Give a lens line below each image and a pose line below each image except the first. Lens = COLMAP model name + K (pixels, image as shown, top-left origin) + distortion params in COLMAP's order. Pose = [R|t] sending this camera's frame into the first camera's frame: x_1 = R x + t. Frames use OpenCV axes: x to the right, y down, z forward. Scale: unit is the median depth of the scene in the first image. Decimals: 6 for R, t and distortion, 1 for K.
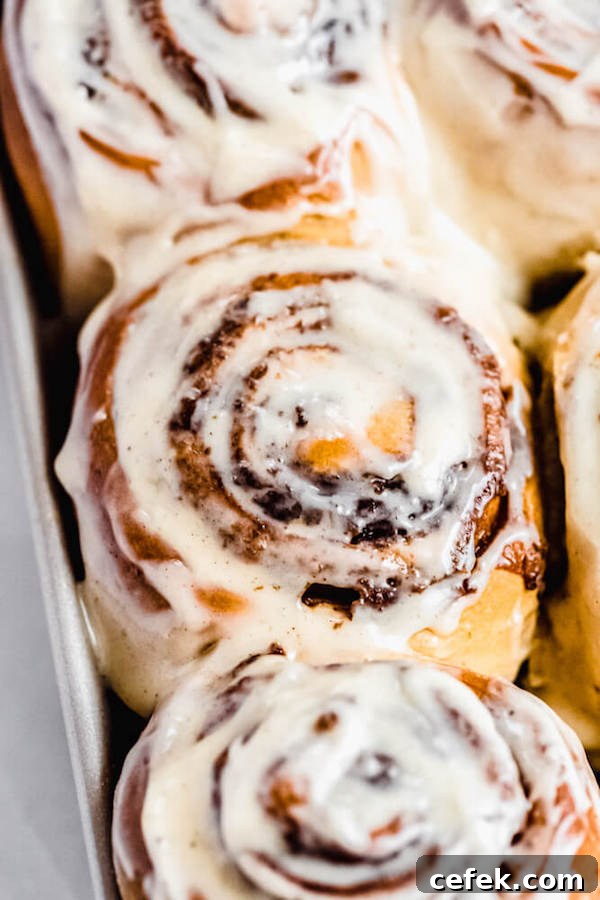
lens RADIAL K [[3249.2, 0, 300.0], [0, 3249.2, 450.0], [0, 0, 1]] dist [-0.045244, -0.832771]
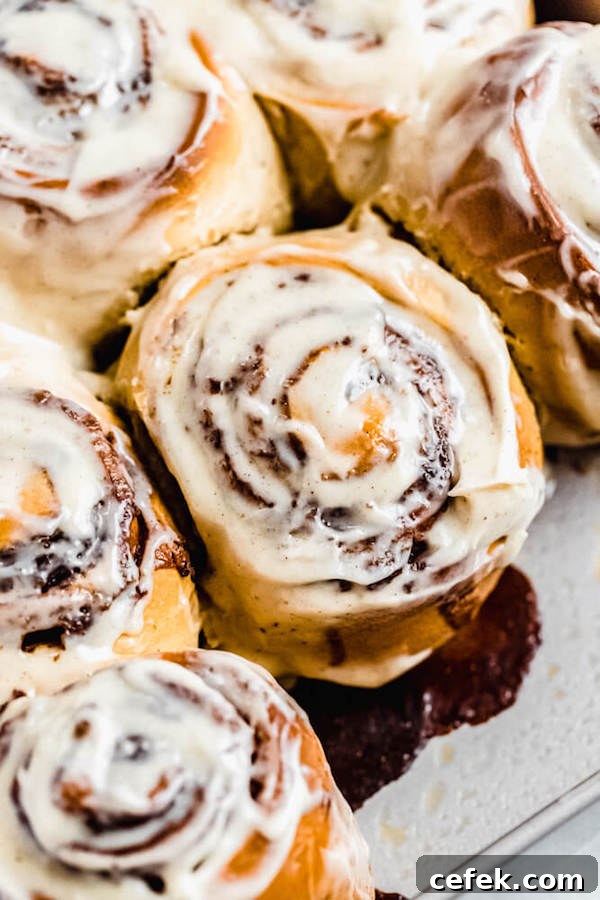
lens RADIAL K [[3116.8, 0, 300.0], [0, 3116.8, 450.0], [0, 0, 1]] dist [-0.057220, -1.316502]
pose [[0.918544, -0.361995, 0.158863, -0.063550], [0.364737, 0.931026, 0.012586, -0.001652], [-0.152461, 0.046382, 0.987220, -0.205591]]
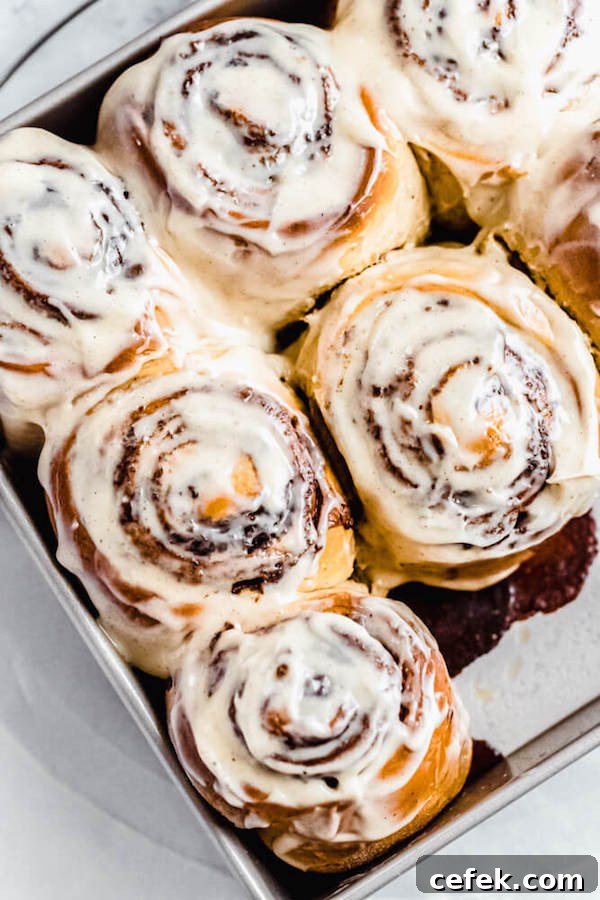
lens RADIAL K [[3116.8, 0, 300.0], [0, 3116.8, 450.0], [0, 0, 1]] dist [-0.057220, -1.316502]
pose [[0.927884, -0.358944, 0.100951, -0.104117], [0.320050, 0.905608, 0.278284, -0.463969], [-0.191311, -0.225906, 0.955179, -0.554759]]
